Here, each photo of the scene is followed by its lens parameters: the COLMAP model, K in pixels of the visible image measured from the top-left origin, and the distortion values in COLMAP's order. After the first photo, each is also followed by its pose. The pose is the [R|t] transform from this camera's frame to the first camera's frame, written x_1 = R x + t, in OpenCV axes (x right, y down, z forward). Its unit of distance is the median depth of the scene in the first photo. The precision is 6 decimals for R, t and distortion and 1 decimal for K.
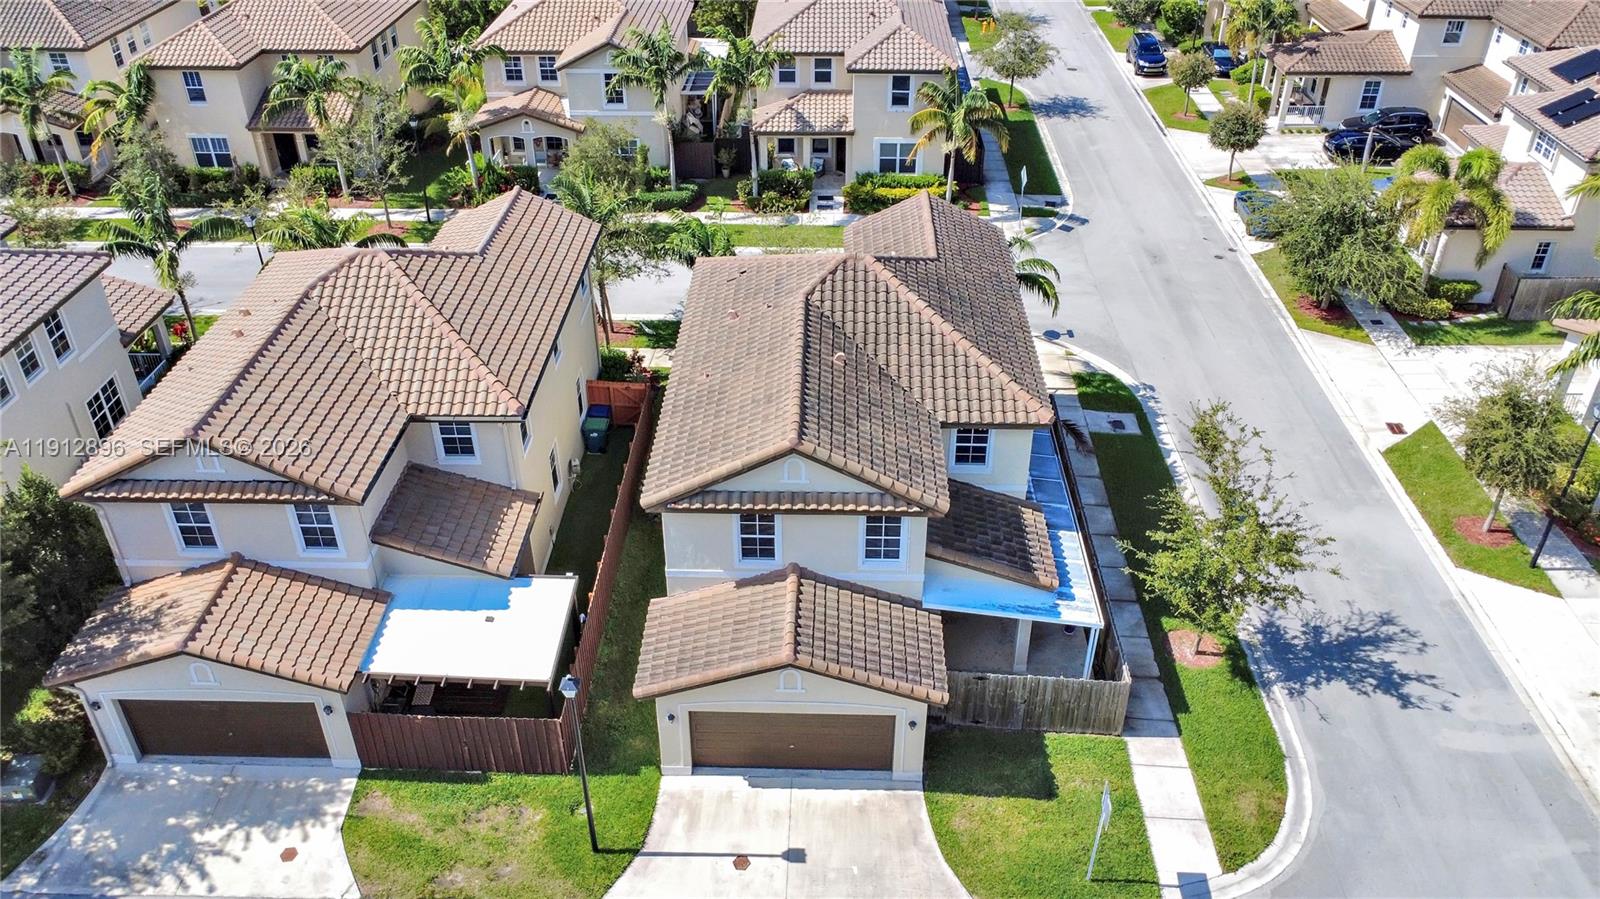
lens RADIAL K [[1218.1, 0, 793.9], [0, 1218.1, 456.8], [0, 0, 1]] dist [0.013125, -0.017925]
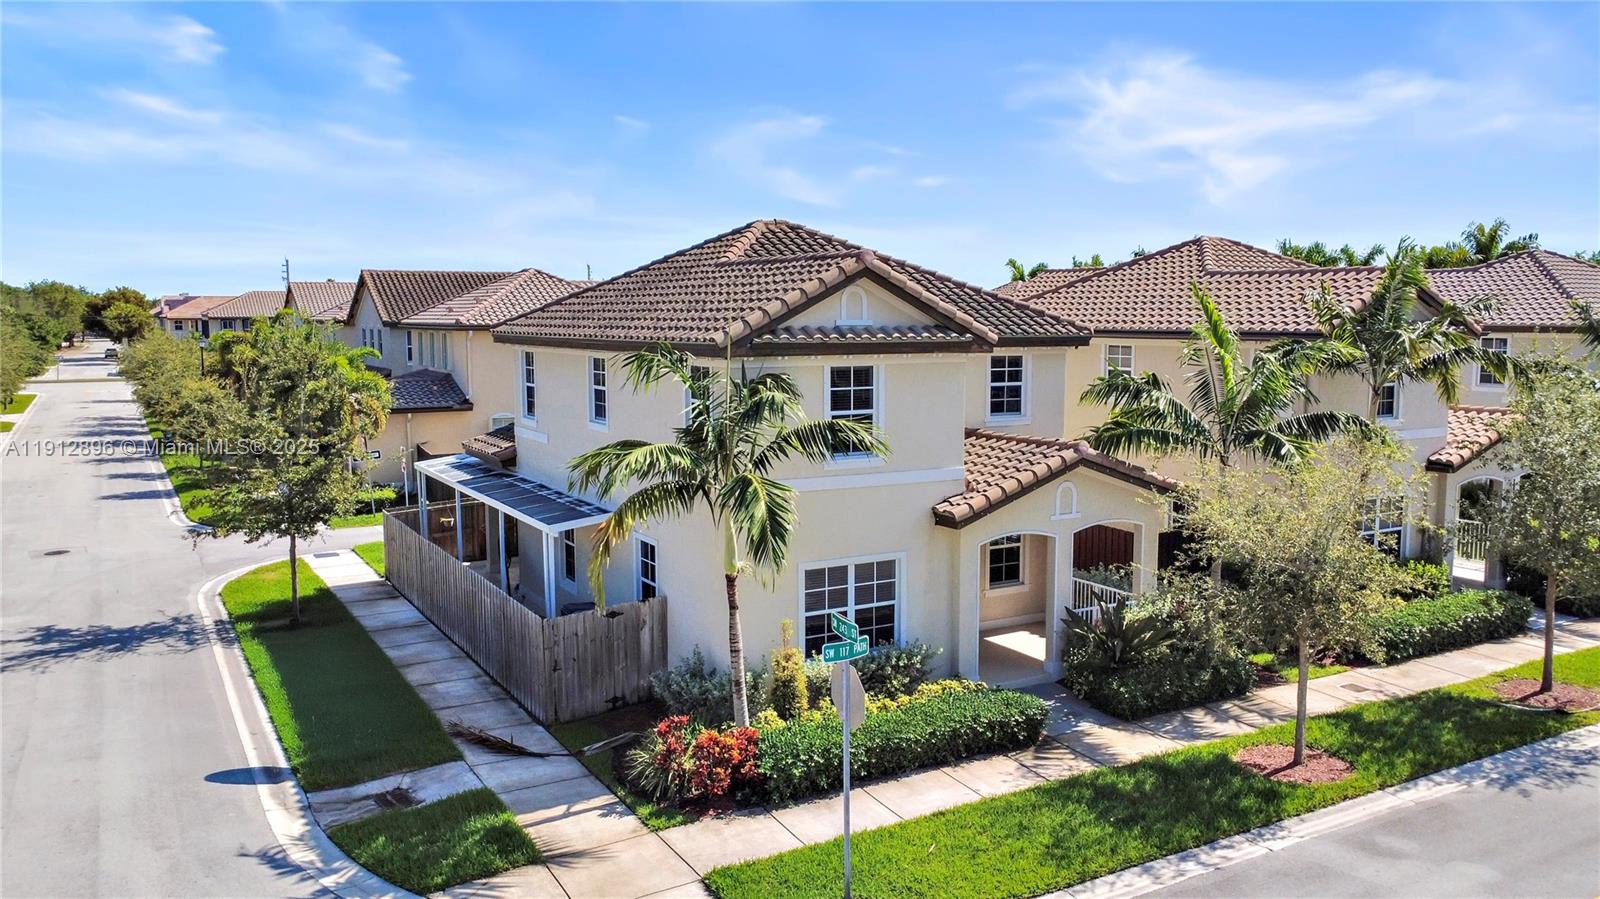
lens RADIAL K [[1218.1, 0, 801.5], [0, 1218.1, 450.2], [0, 0, 1]] dist [0.013125, -0.017925]
pose [[-0.851157, 0.067543, -0.520547, 0.517860], [-0.285289, 0.772905, 0.566770, -0.570038], [0.440614, 0.630917, -0.638594, 1.813575]]
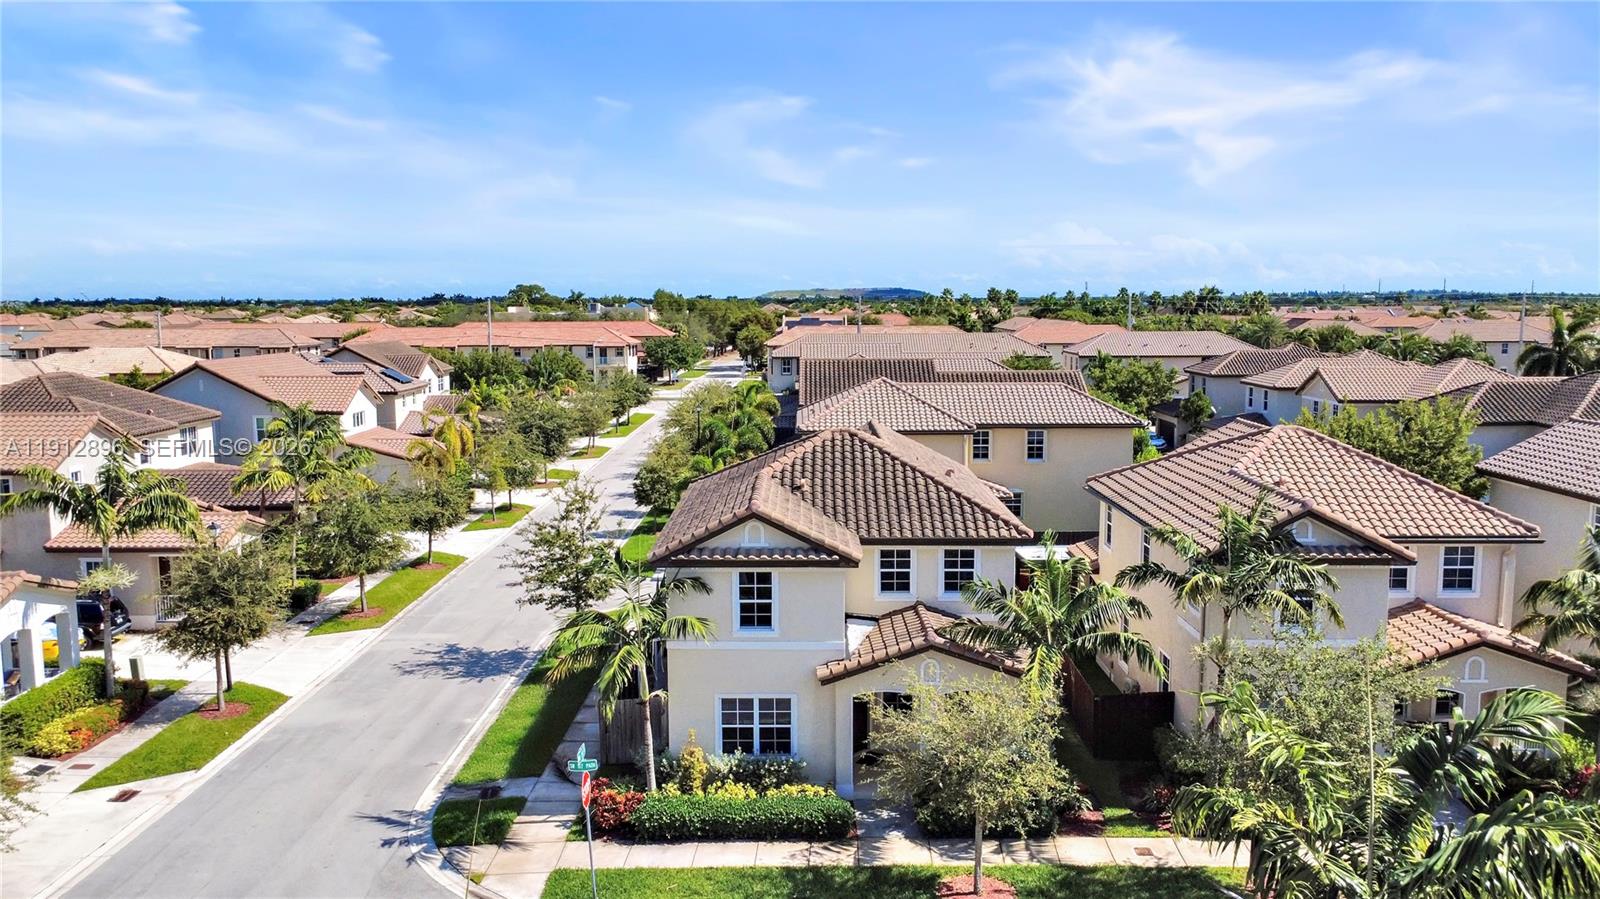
lens RADIAL K [[1218.1, 0, 794.6], [0, 1218.1, 455.0], [0, 0, 1]] dist [0.013125, -0.017925]
pose [[-0.999493, 0.015324, -0.027917, 0.140042], [-0.006739, 0.755005, 0.655685, -0.982932], [0.031125, 0.655540, -0.754519, 2.082602]]
